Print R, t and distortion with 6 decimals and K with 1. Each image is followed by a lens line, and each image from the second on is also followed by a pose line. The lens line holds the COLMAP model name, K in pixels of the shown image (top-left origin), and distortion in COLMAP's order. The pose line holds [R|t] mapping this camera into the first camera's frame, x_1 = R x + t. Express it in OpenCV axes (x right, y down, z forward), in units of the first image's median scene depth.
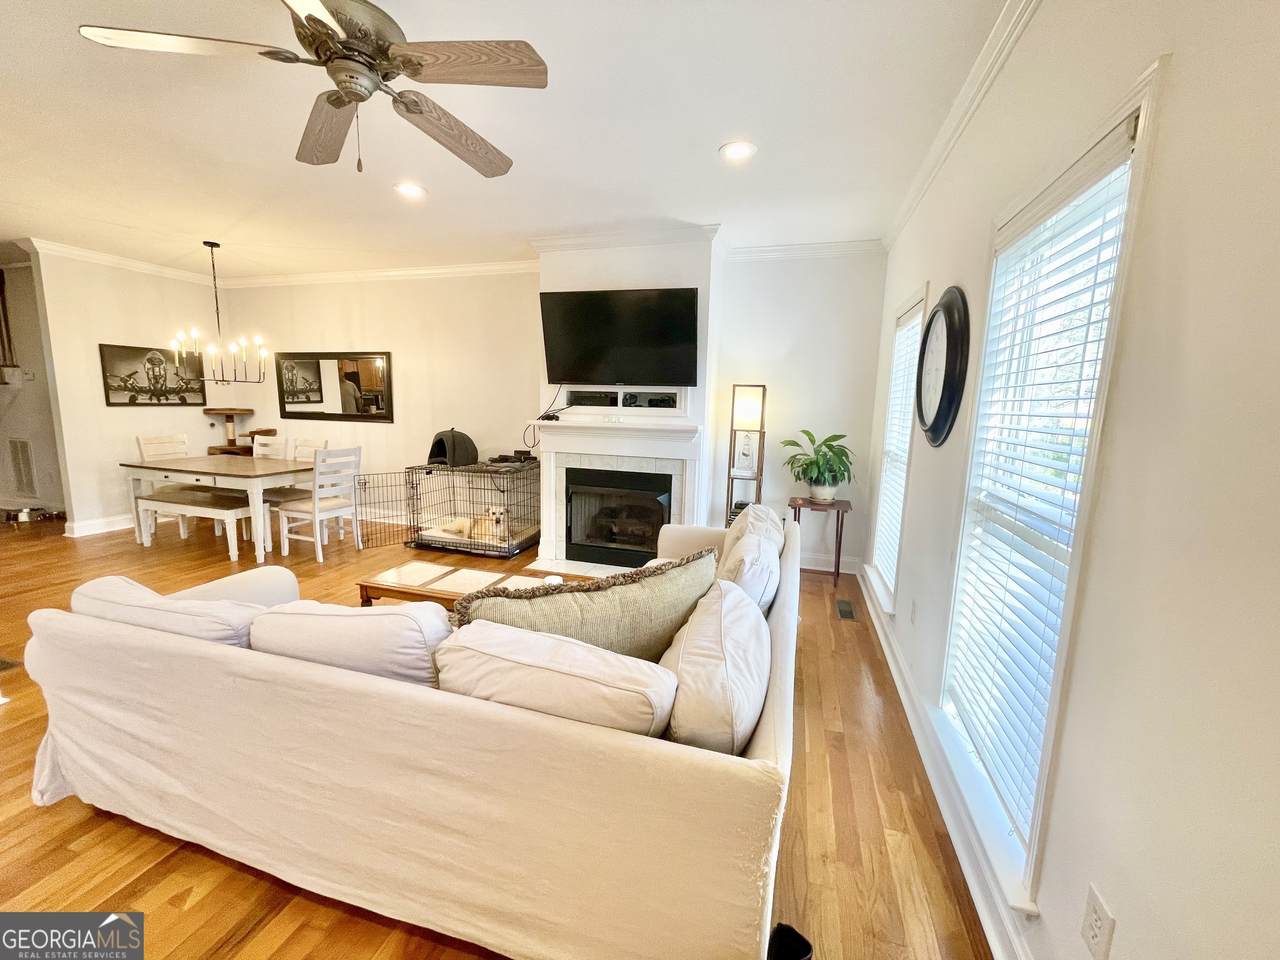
lens RADIAL K [[517.7, 0, 636.4], [0, 517.7, 477.0], [0, 0, 1]] dist [-0.000126, 0.000124]
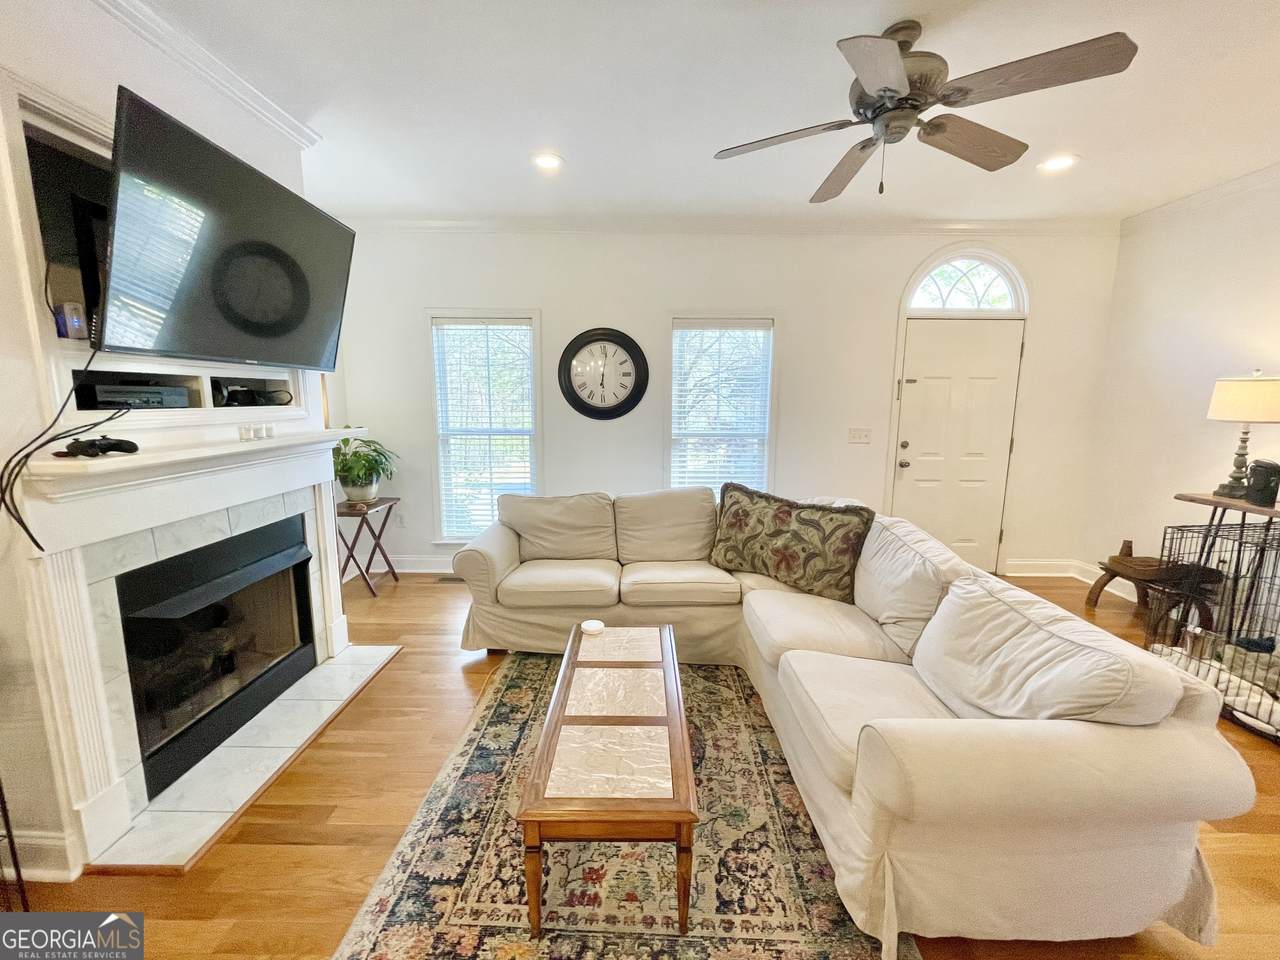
lens RADIAL K [[517.7, 0, 632.7], [0, 517.7, 477.8], [0, 0, 1]] dist [-0.000126, 0.000124]
pose [[-0.274000, -0.169477, 0.946679, -0.592381], [0.131322, 0.968538, 0.211399, -0.119297], [-0.952722, 0.182243, -0.243124, 0.734512]]
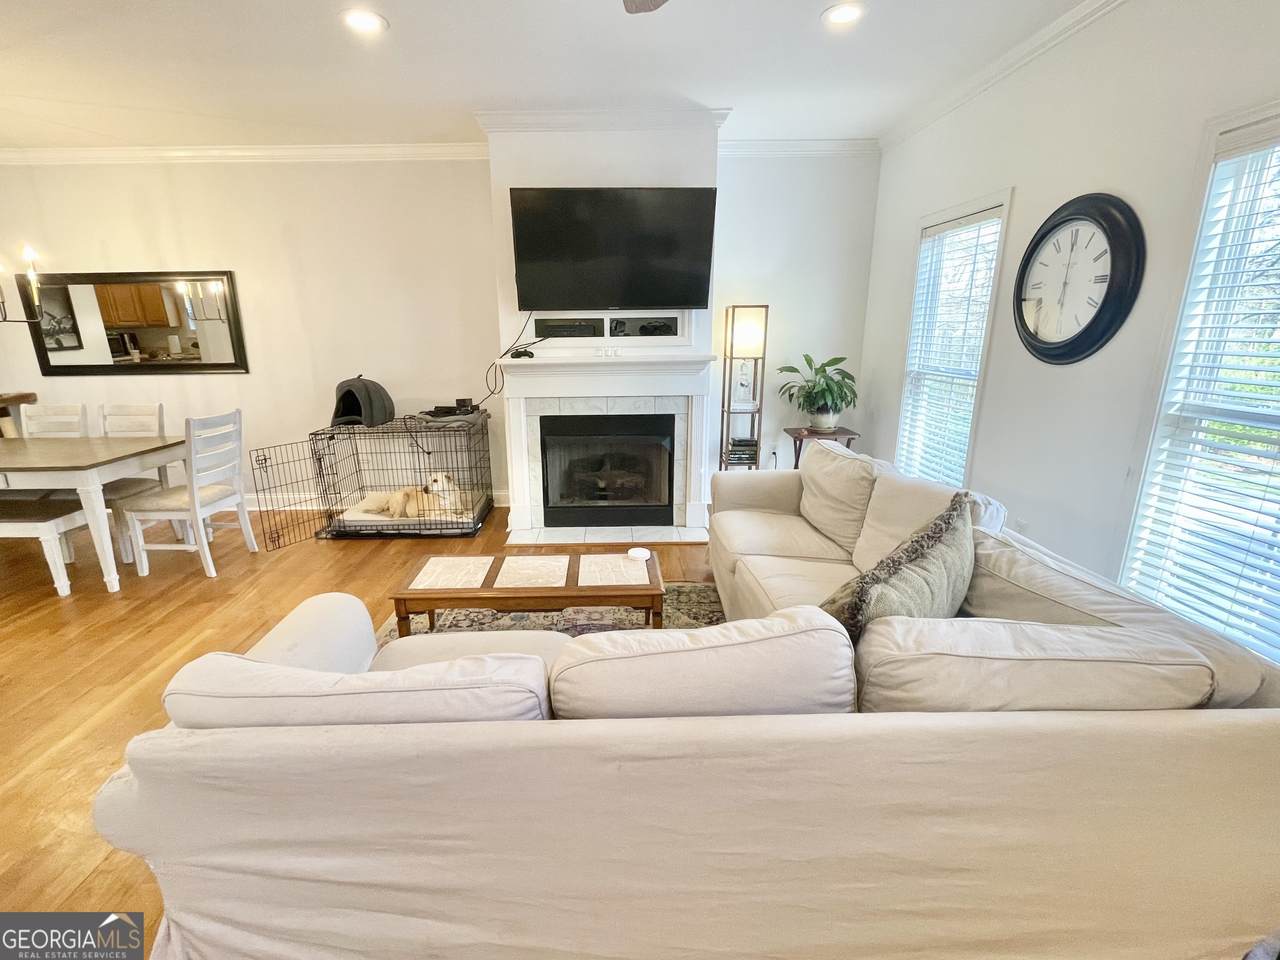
lens RADIAL K [[577.3, 0, 616.6], [0, 577.3, 475.9], [0, 0, 1]] dist [0.001443, 0.000114]
pose [[0.953552, -0.108671, 0.280945, -0.291430], [0.078342, 0.990031, 0.117048, -0.021973], [-0.290864, -0.089602, 0.952560, 0.096864]]
